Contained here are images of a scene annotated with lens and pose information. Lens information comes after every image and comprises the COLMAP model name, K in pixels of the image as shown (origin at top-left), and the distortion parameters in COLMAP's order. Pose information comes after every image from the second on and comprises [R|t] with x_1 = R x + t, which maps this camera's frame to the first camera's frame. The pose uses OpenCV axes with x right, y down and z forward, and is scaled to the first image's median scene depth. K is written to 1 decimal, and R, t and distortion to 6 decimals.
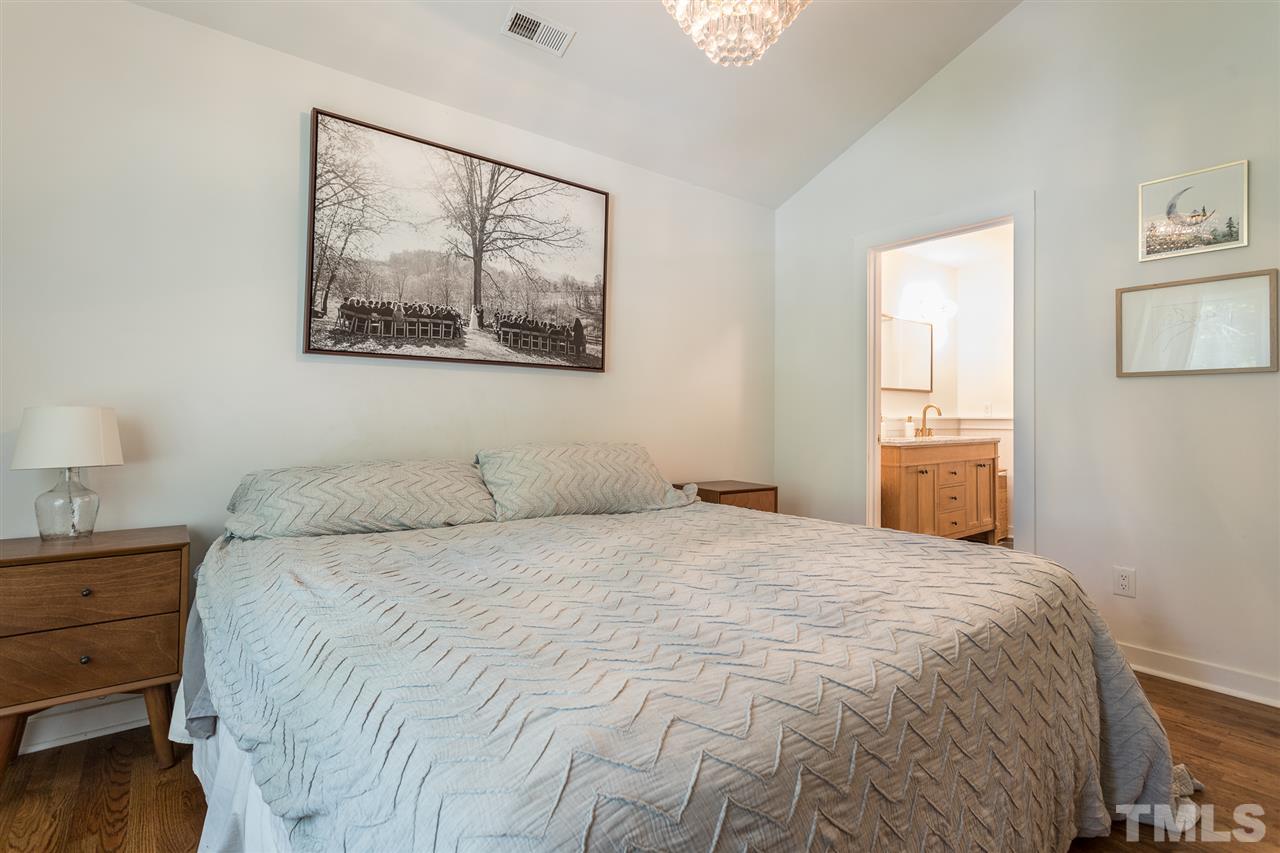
lens RADIAL K [[611.0, 0, 634.9], [0, 611.0, 424.7], [0, 0, 1]] dist [0.008071, -0.000746]
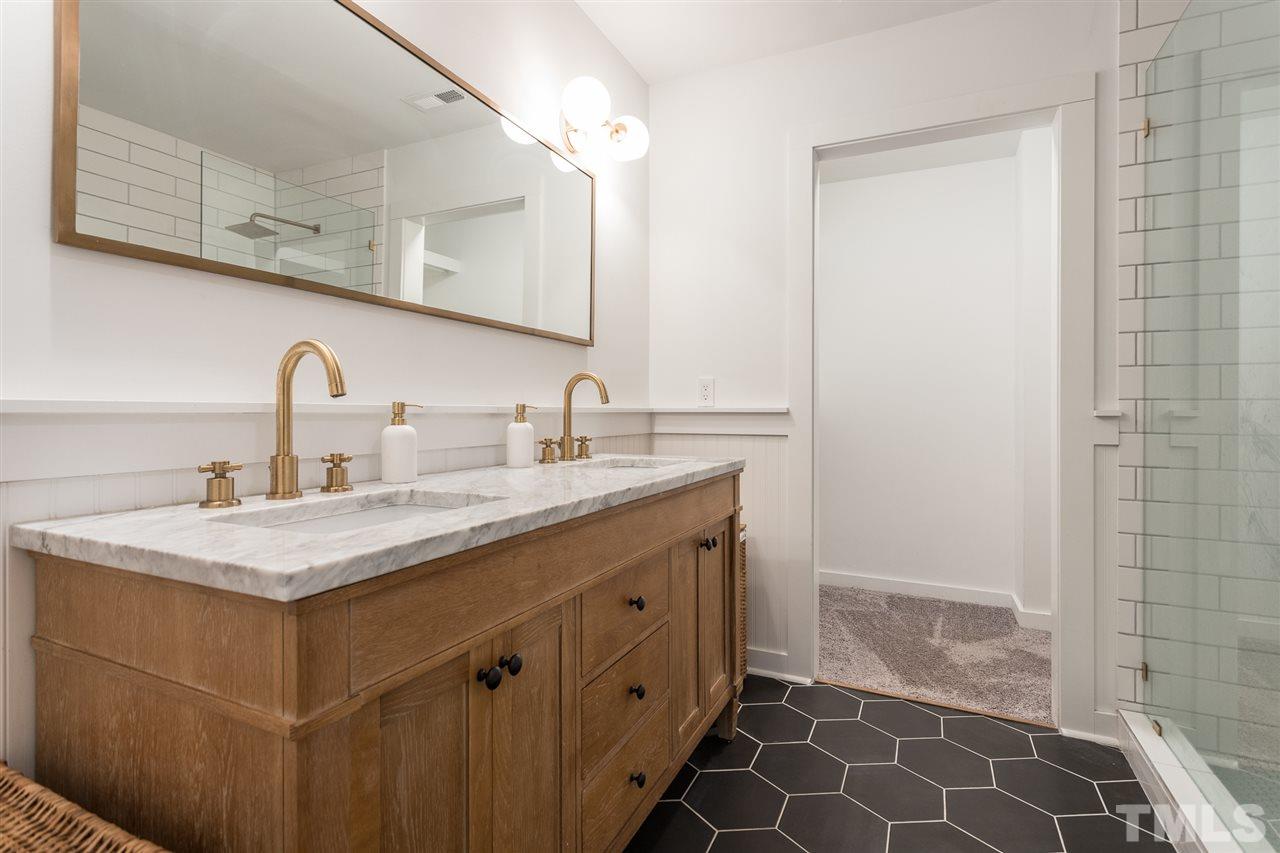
lens RADIAL K [[611.0, 0, 638.4], [0, 611.0, 415.5], [0, 0, 1]] dist [0.008071, -0.000746]
pose [[0.892622, 0.002002, 0.450802, 0.349510], [-0.001791, 0.999998, -0.000895, -0.007092], [-0.450803, -0.000008, 0.892624, 0.662166]]
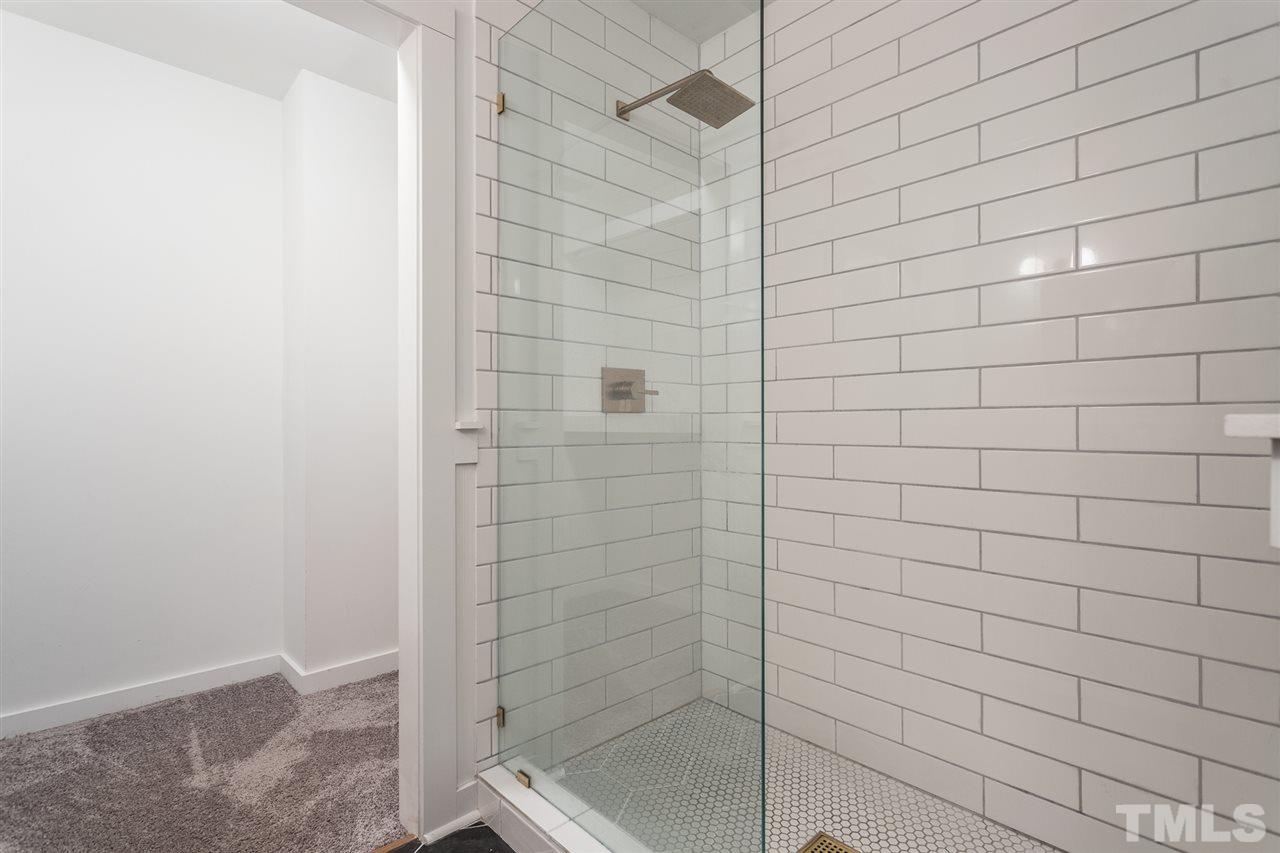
lens RADIAL K [[611.0, 0, 638.3], [0, 611.0, 419.4], [0, 0, 1]] dist [0.008071, -0.000746]
pose [[-0.091695, 0.005195, 0.995774, 0.422865], [0.009363, 0.999947, -0.004355, -0.009288], [-0.995743, 0.008924, -0.091738, 0.764228]]
